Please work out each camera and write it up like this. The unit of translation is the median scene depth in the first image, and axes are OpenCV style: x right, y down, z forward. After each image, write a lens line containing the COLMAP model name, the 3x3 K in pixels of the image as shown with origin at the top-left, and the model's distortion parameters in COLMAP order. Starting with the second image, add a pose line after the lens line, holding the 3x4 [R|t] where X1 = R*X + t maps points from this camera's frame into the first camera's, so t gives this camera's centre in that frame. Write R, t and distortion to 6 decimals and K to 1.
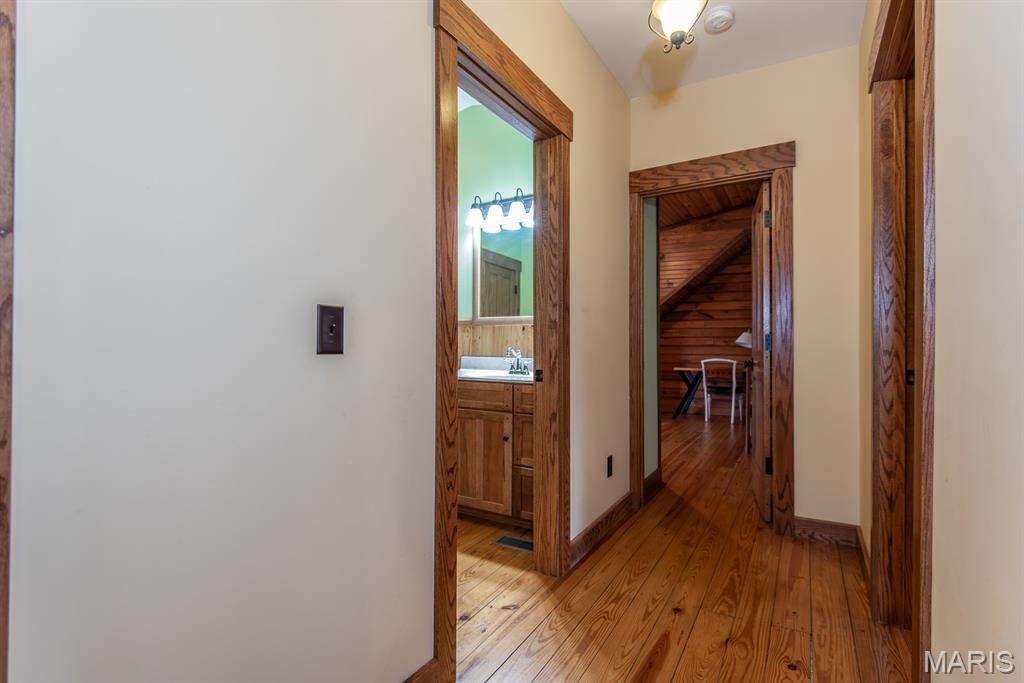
lens RADIAL K [[472.4, 0, 512.0], [0, 472.4, 341.5], [0, 0, 1]] dist [0.001090, -0.000193]
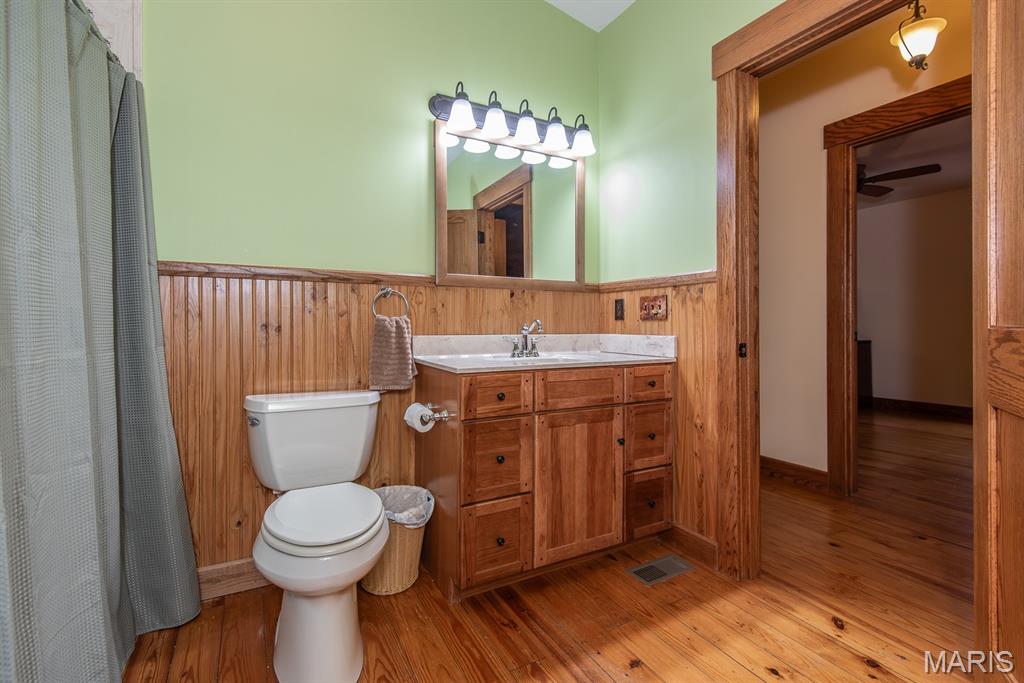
lens RADIAL K [[471.7, 0, 513.5], [0, 471.7, 323.3], [0, 0, 1]] dist [0.033143, -0.013229]
pose [[0.494276, -0.002657, 0.869301, -0.713237], [-0.004410, 0.999975, 0.005564, 0.015940], [-0.869294, -0.006584, 0.494252, 0.745712]]
